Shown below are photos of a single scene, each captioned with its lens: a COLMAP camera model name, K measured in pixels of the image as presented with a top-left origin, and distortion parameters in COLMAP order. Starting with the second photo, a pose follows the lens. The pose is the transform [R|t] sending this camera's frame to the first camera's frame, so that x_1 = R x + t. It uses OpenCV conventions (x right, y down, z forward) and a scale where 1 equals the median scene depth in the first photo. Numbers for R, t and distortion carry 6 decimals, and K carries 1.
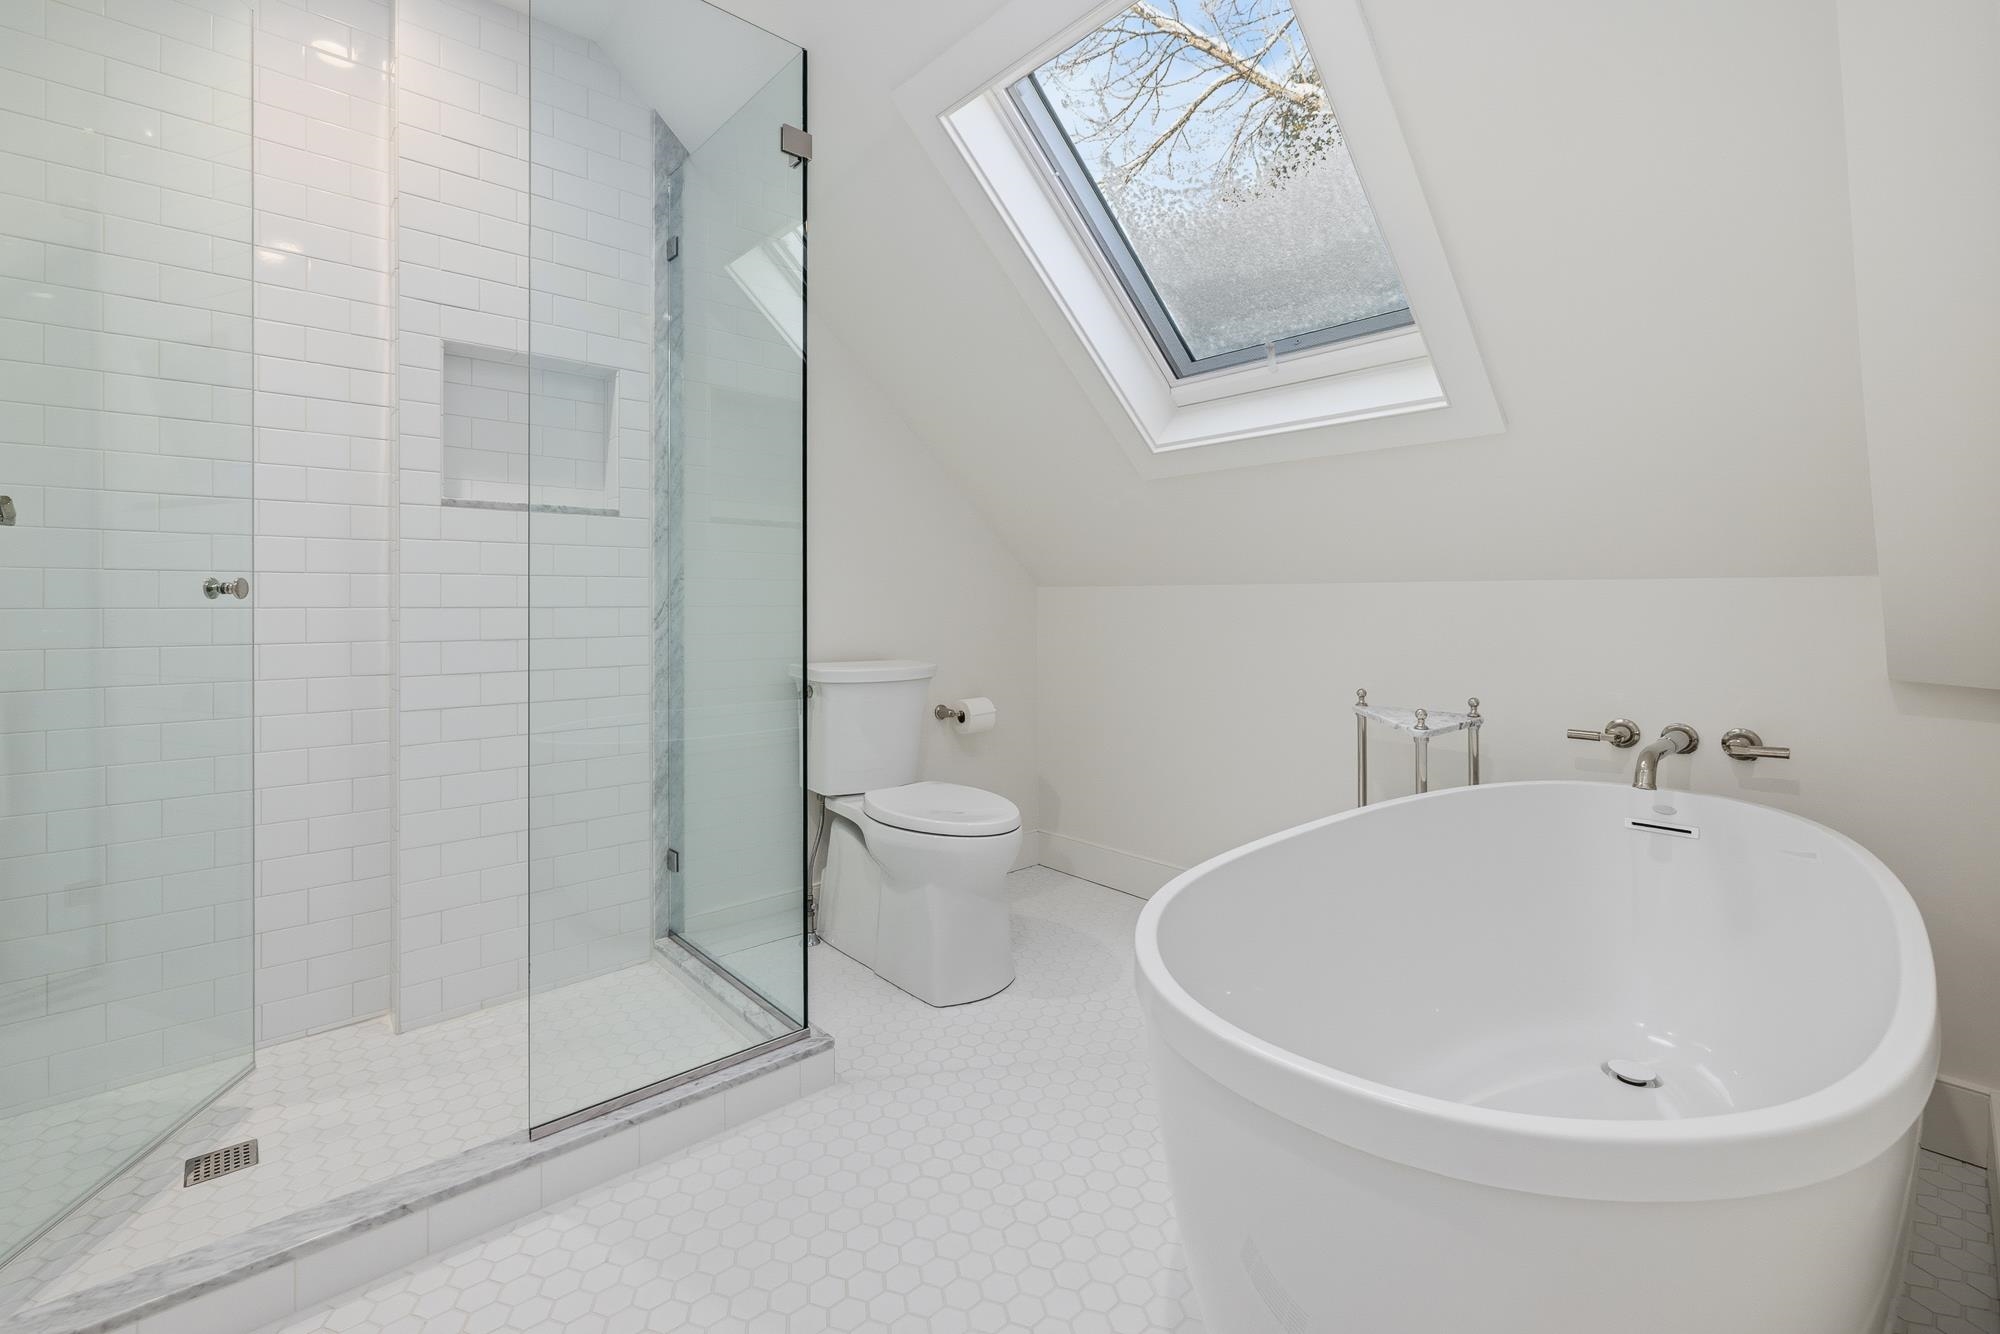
lens RADIAL K [[856.8, 0, 1001.3], [0, 856.8, 613.7], [0, 0, 1]] dist [0.000302, -0.000330]
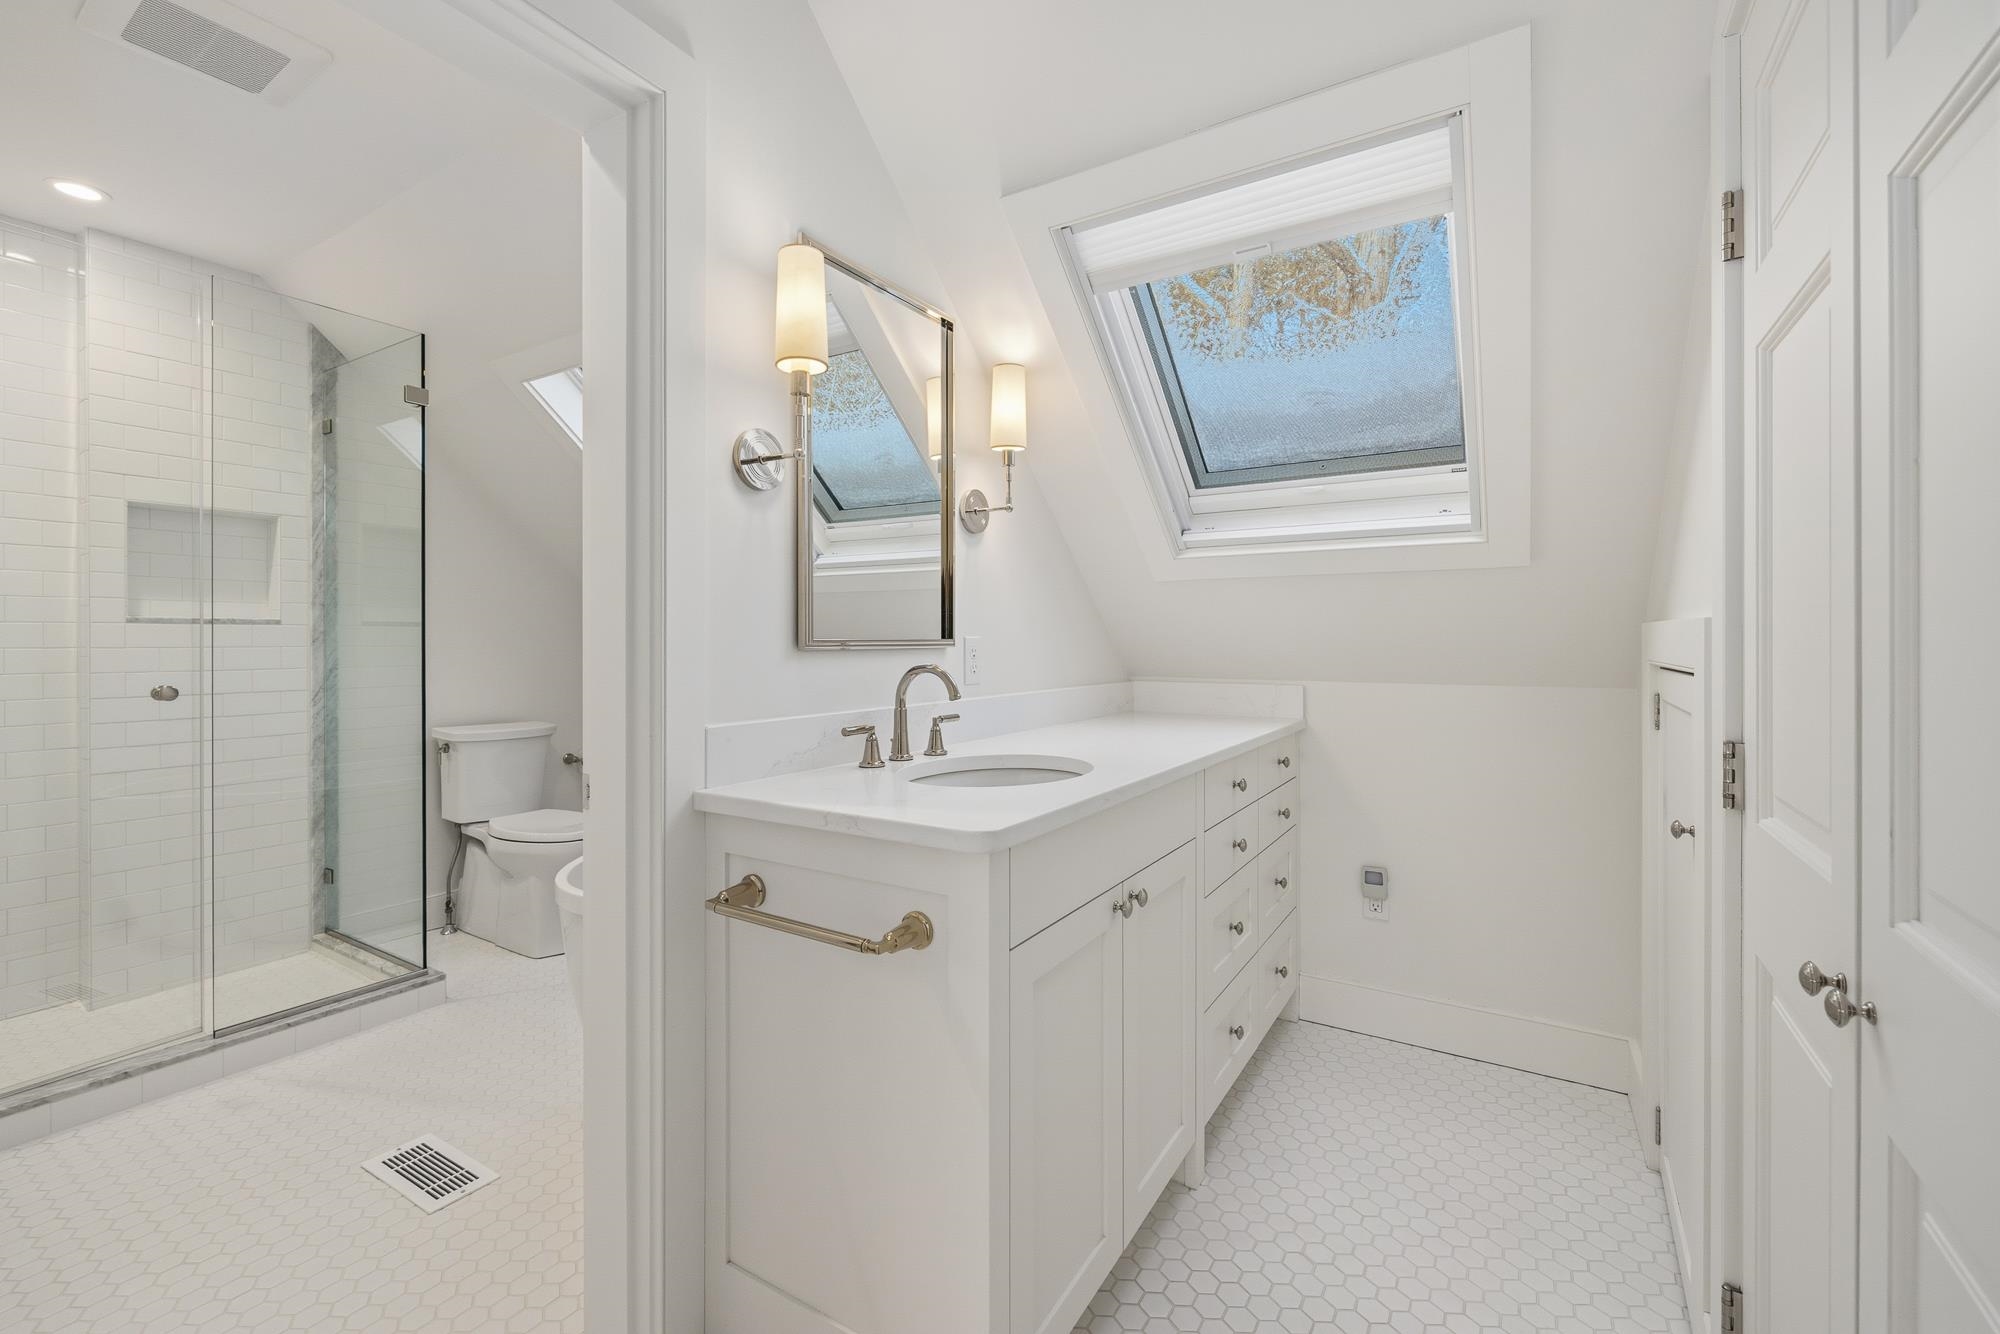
lens RADIAL K [[856.8, 0, 997.0], [0, 856.8, 650.4], [0, 0, 1]] dist [0.000302, -0.000330]
pose [[0.963474, -0.001200, 0.267800, 0.284612], [0.000731, 0.999998, 0.001851, -0.074590], [-0.267802, -0.001588, 0.963473, -0.615216]]
